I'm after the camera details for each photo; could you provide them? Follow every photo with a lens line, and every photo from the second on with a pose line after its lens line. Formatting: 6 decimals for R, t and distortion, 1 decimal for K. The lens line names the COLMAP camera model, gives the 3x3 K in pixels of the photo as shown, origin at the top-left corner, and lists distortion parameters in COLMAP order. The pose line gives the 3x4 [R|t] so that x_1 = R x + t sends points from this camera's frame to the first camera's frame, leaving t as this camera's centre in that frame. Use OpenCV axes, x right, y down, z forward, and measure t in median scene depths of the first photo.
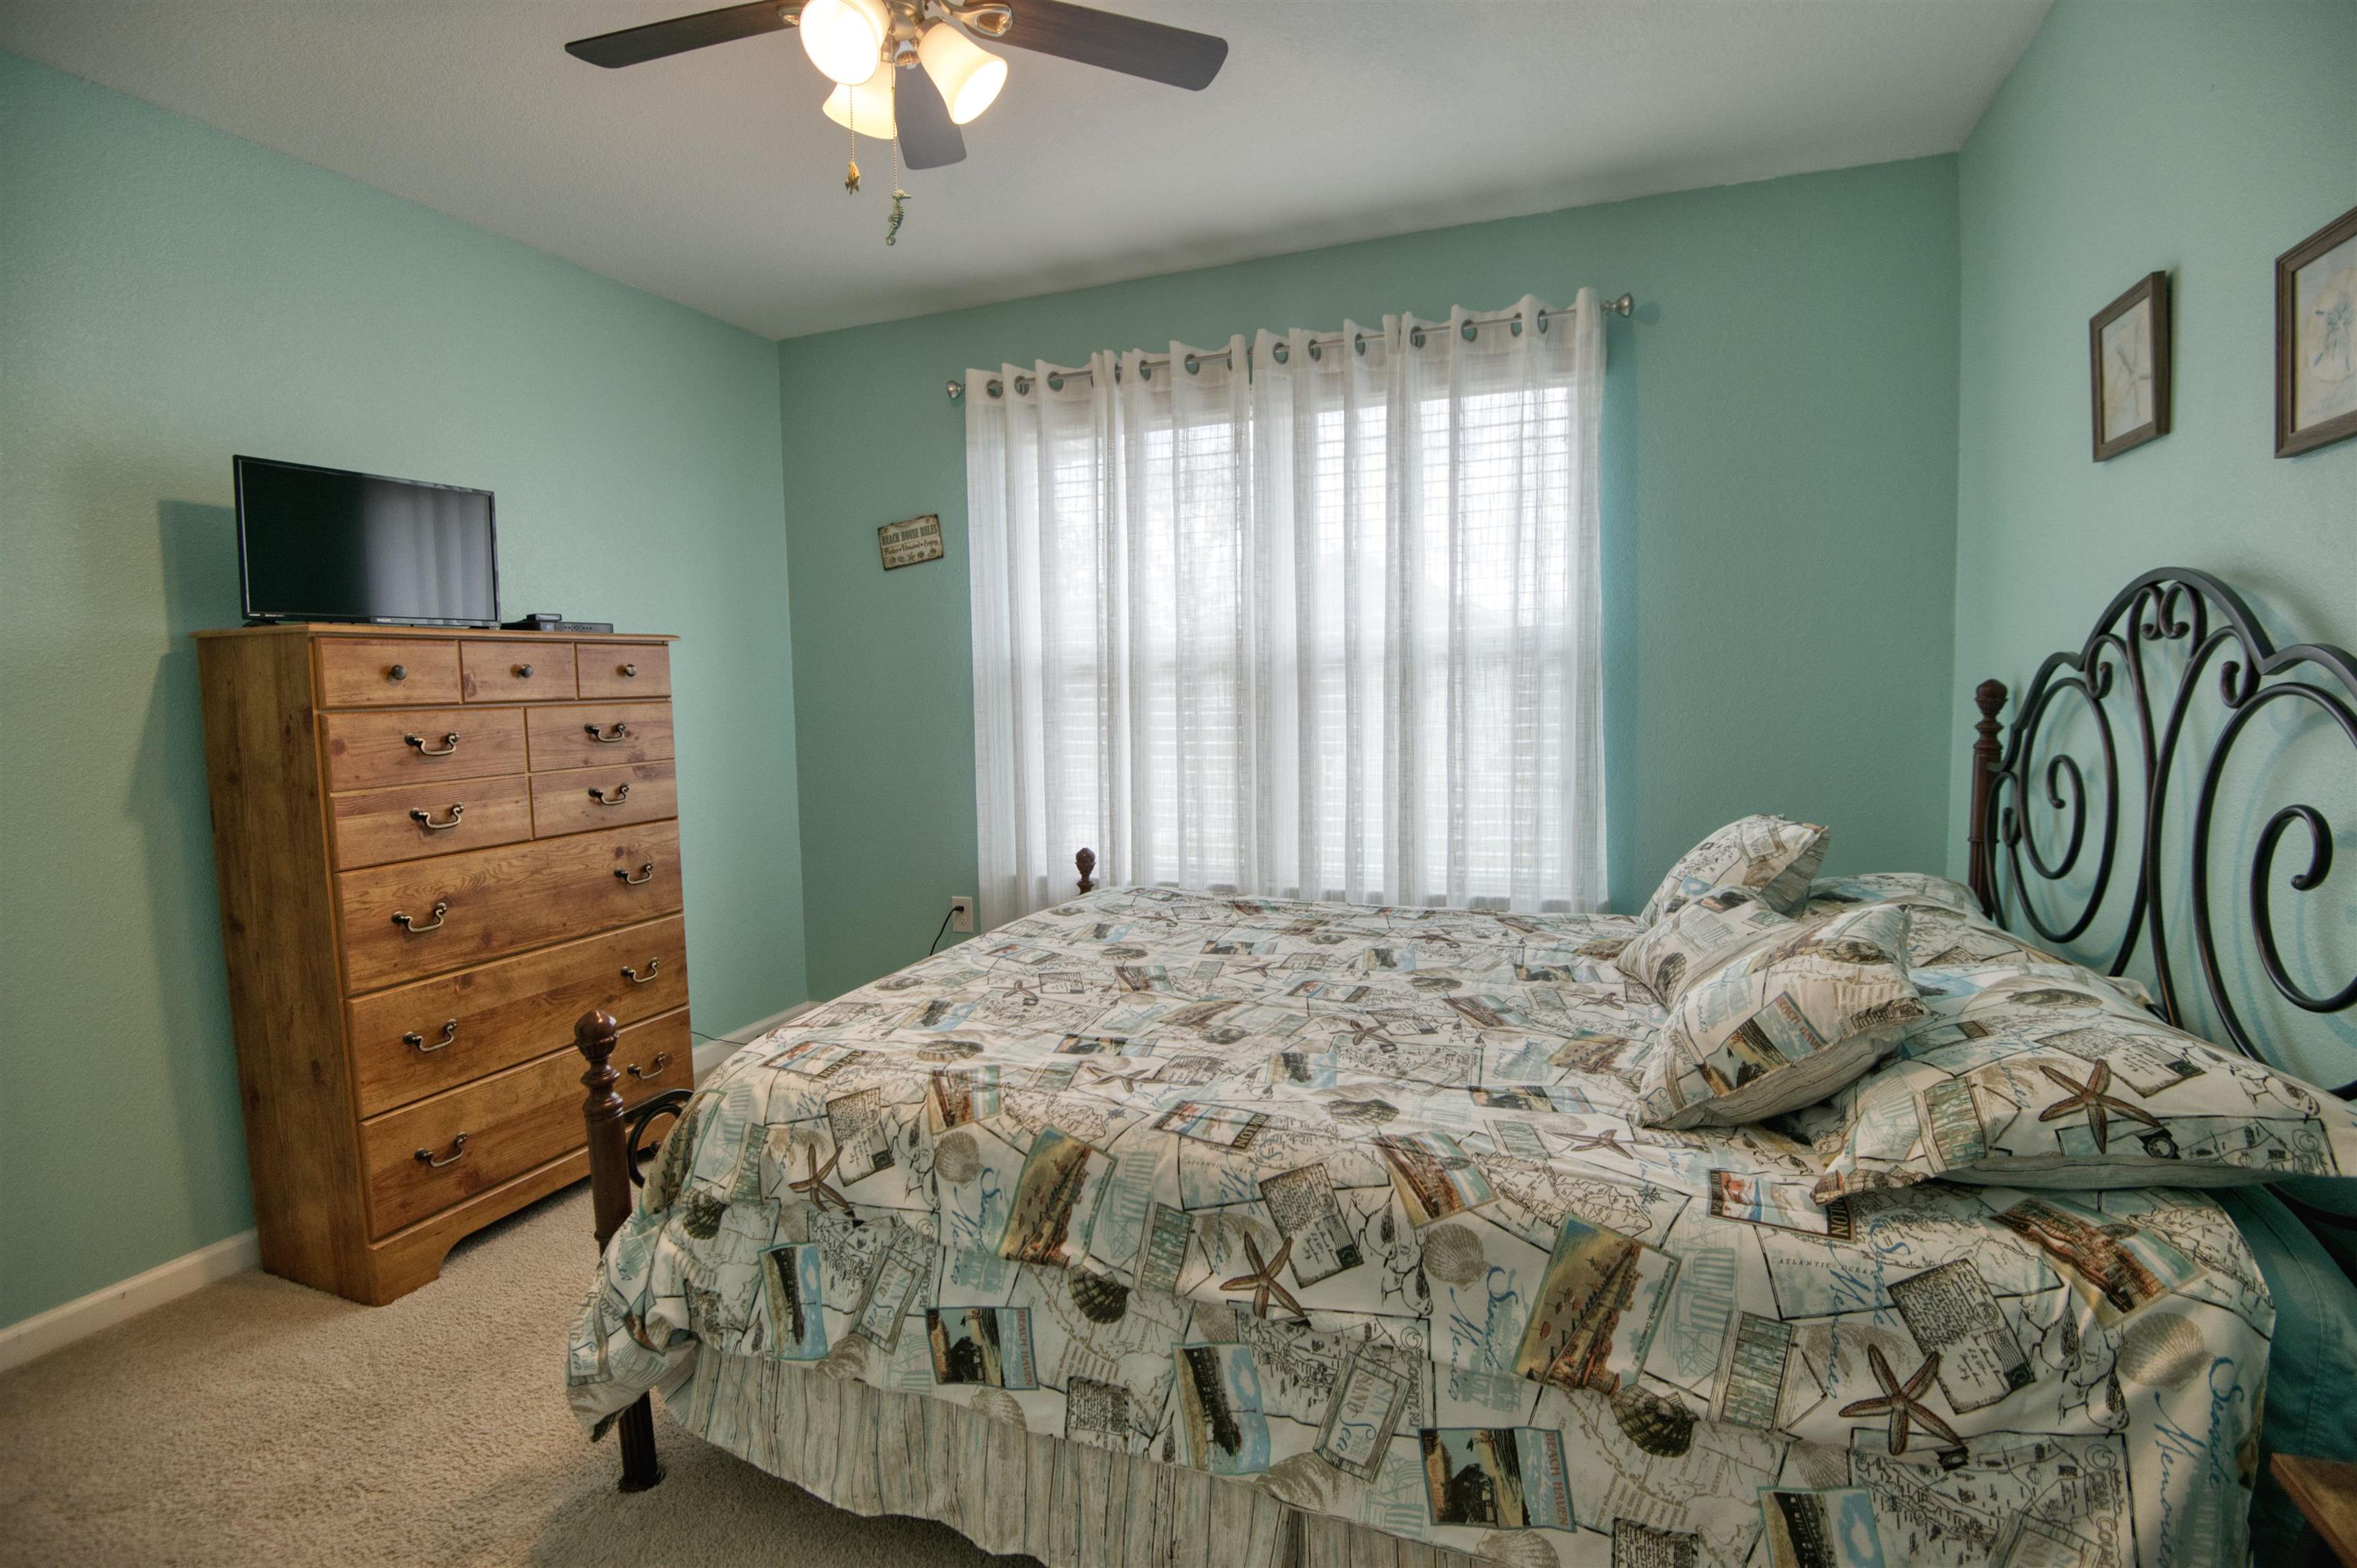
lens RADIAL K [[1076.6, 0, 1202.3], [0, 1076.6, 773.4], [0, 0, 1]] dist [-0.005946, -0.027068]
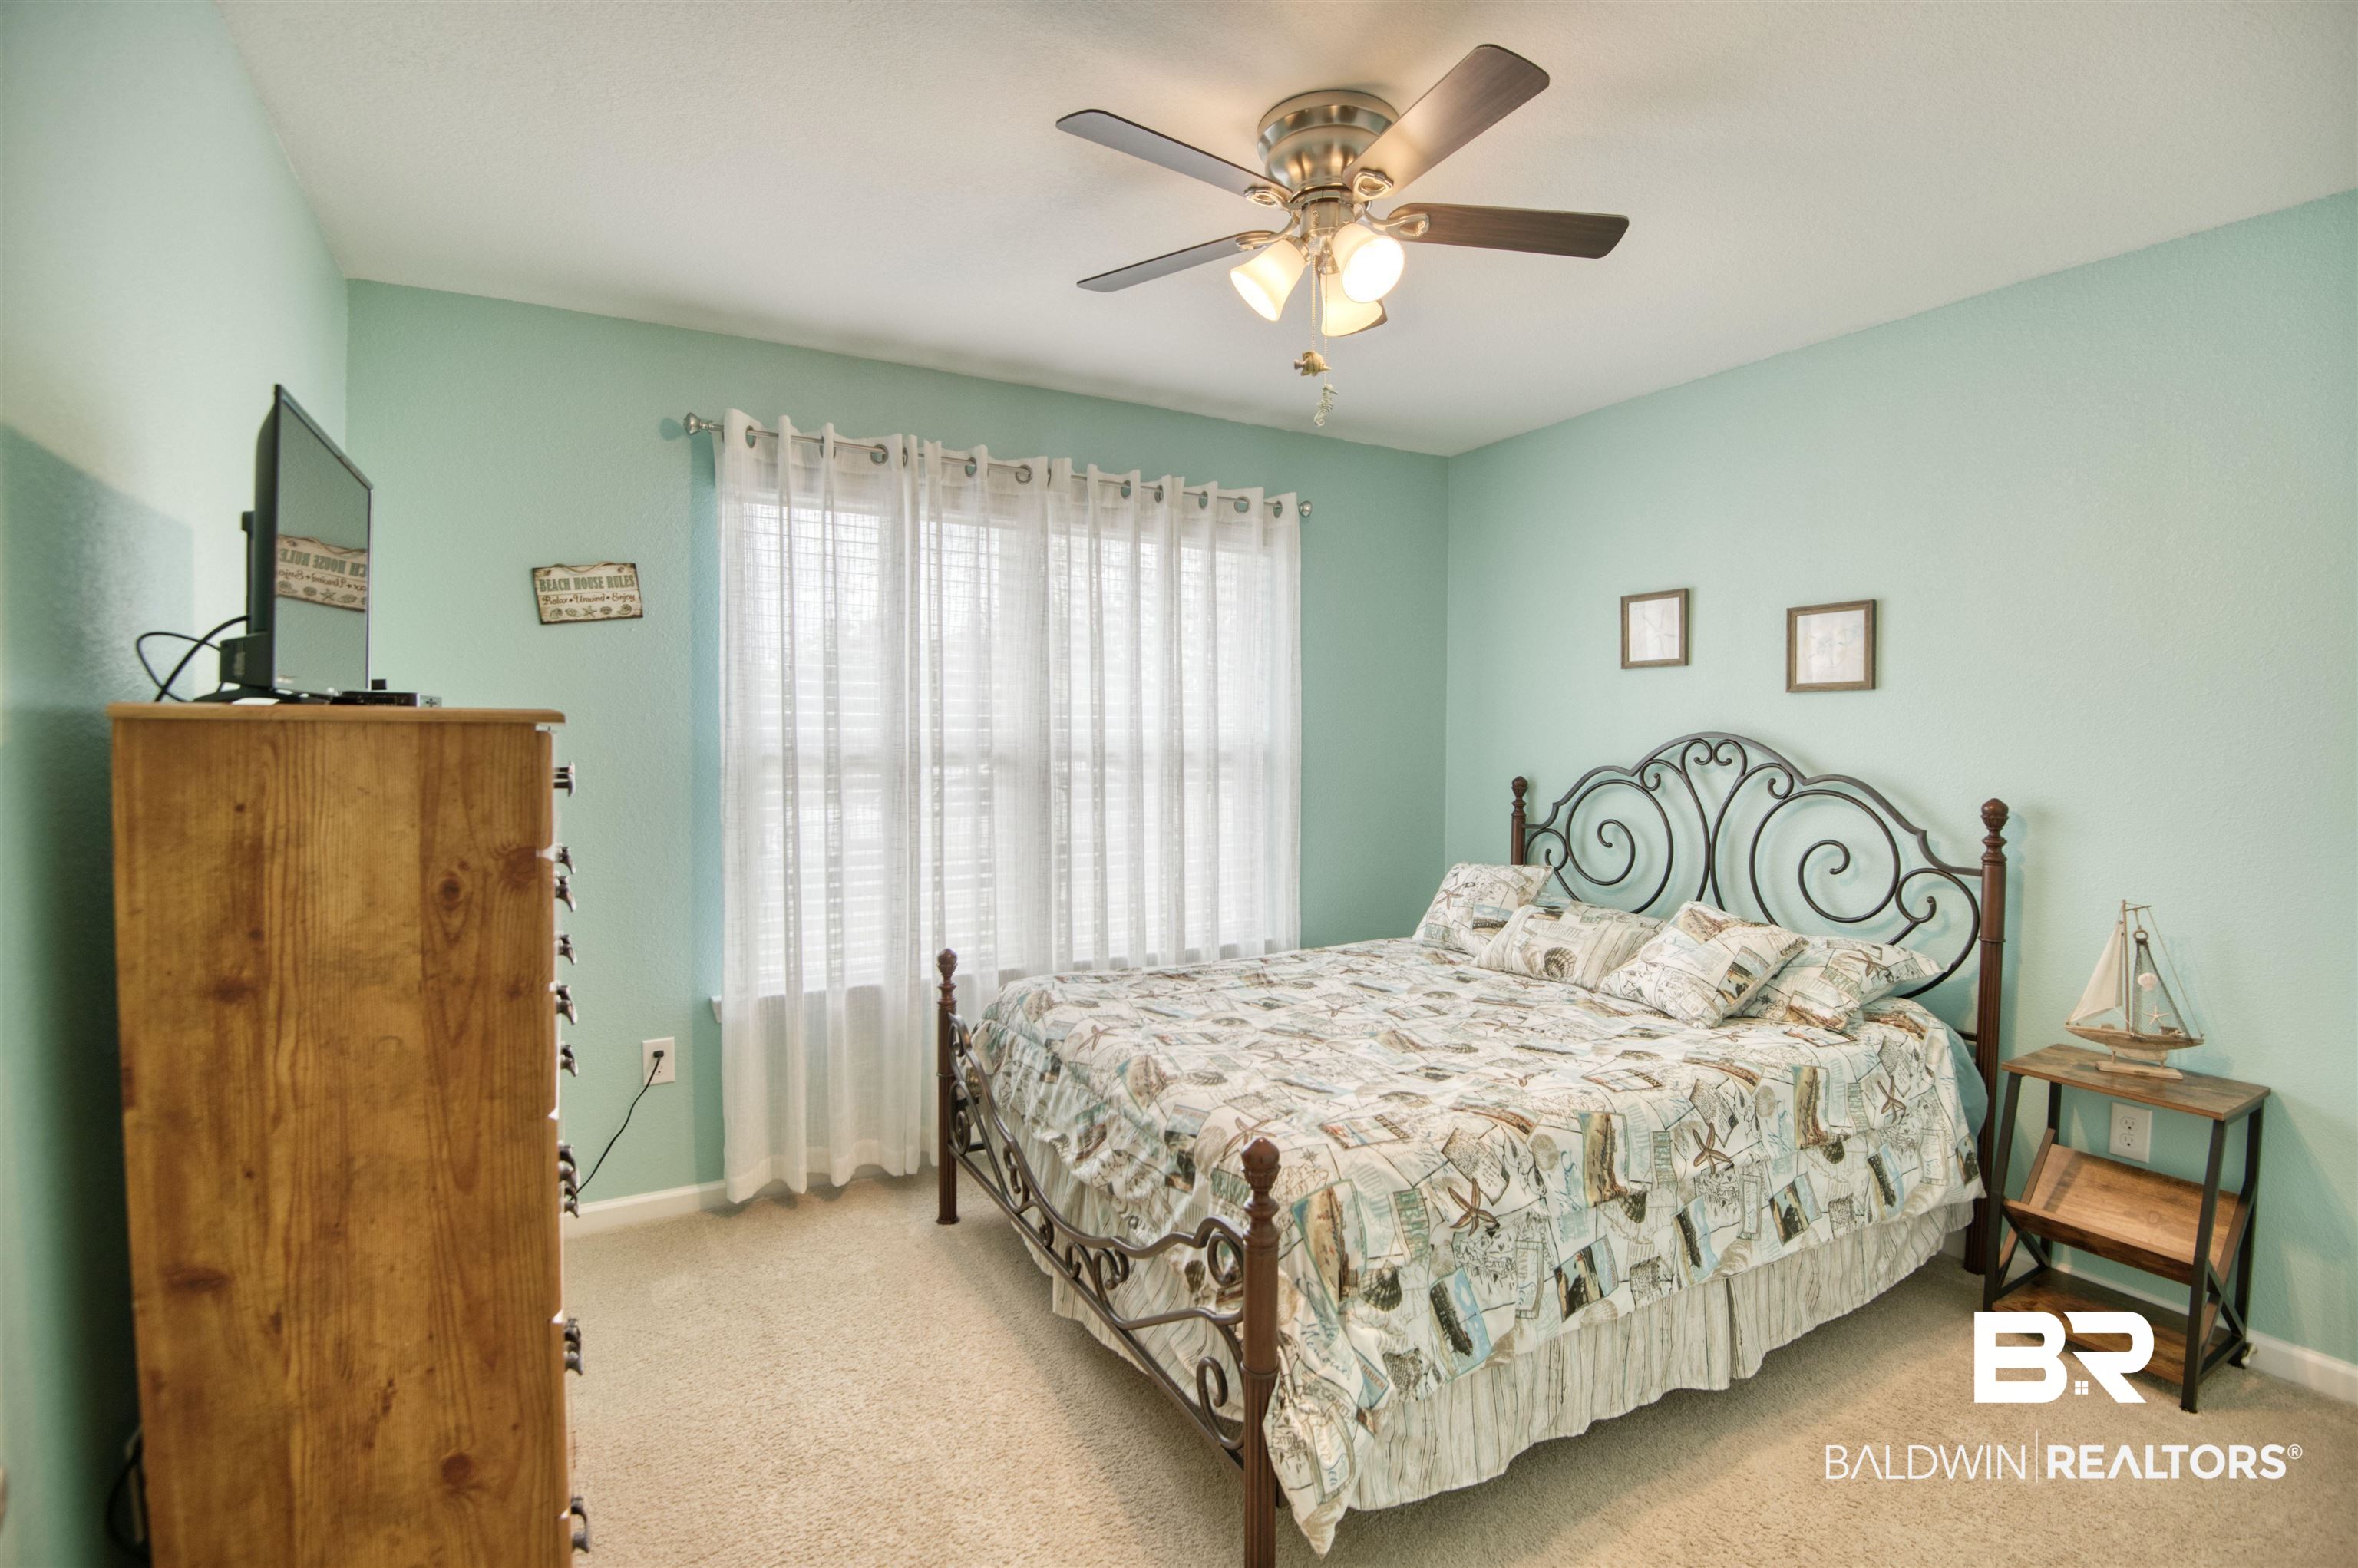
lens RADIAL K [[1076.1, 0, 1202.4], [0, 1076.1, 774.6], [0, 0, 1]] dist [-0.001387, -0.032000]
pose [[0.634140, -0.005209, 0.773200, -1.438205], [0.048075, 0.998308, -0.032704, -0.088099], [-0.771722, 0.057911, 0.633318, 0.415900]]
